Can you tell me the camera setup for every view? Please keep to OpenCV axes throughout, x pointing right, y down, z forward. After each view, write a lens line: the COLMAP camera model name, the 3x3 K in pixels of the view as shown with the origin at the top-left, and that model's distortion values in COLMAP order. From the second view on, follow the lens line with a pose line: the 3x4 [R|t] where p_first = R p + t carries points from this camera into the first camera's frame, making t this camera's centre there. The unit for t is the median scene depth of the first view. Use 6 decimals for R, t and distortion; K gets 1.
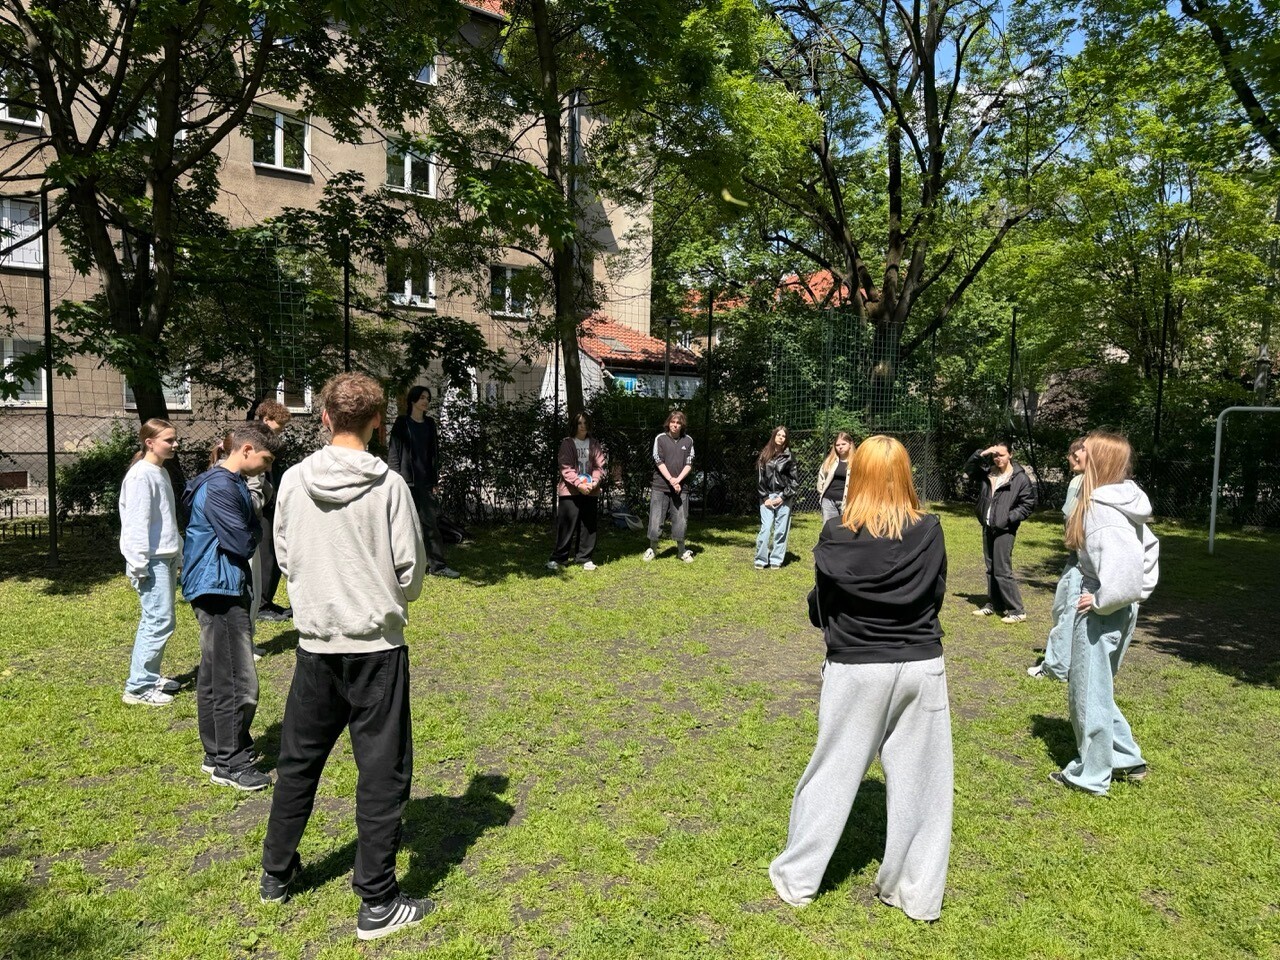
lens RADIAL K [[927.6, 0, 649.3], [0, 927.6, 476.0], [0, 0, 1]] dist [-0.001716, -0.014353]
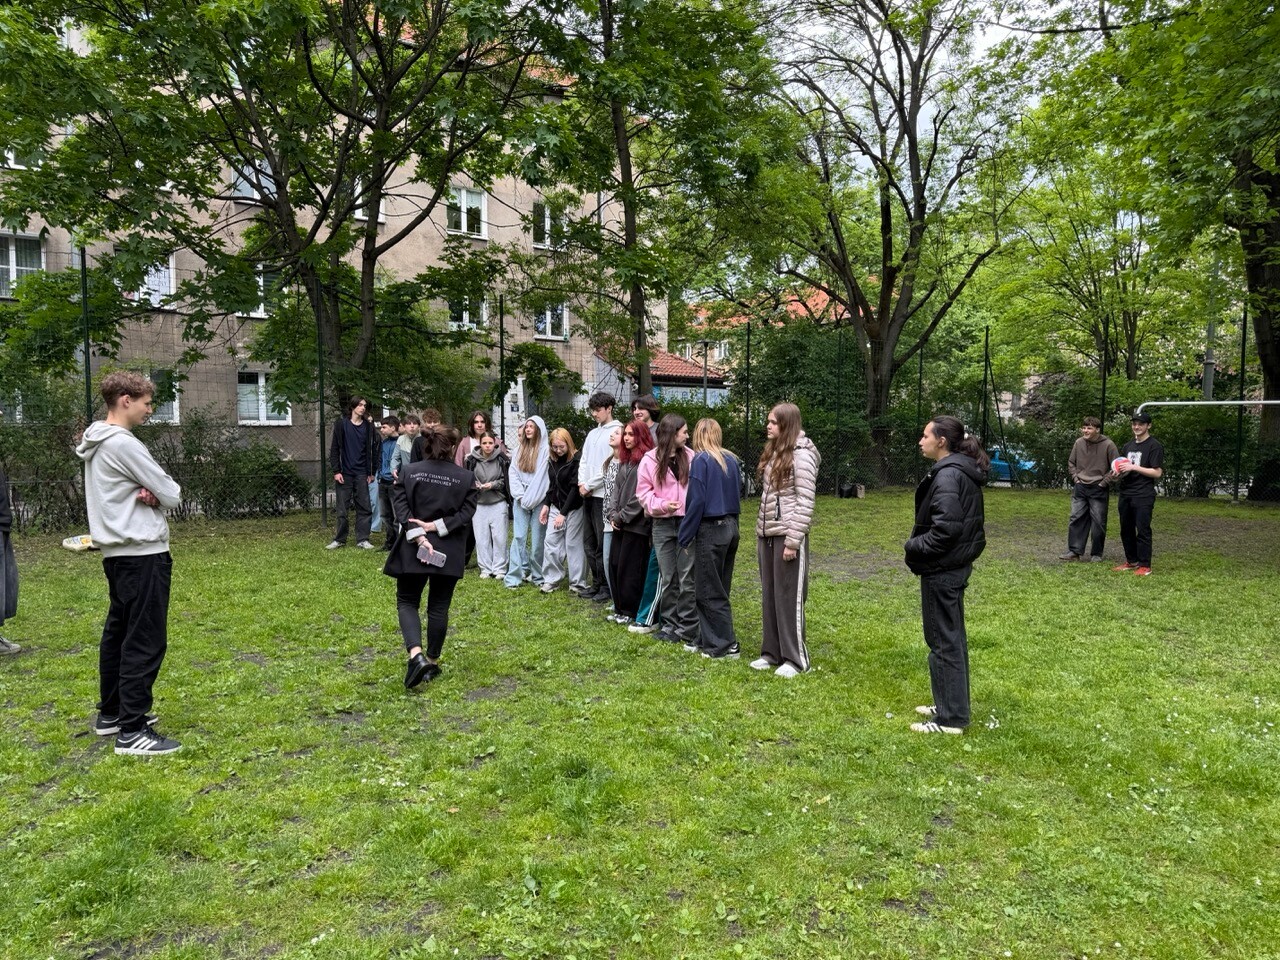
lens RADIAL K [[926.9, 0, 640.0], [0, 926.9, 480.0], [0, 0, 1]] dist [0.002083, -0.019060]
pose [[0.999706, -0.024233, 0.000330, -0.057395], [0.024234, 0.999682, -0.007001, 0.016541], [-0.000160, 0.007006, 0.999975, -0.184072]]
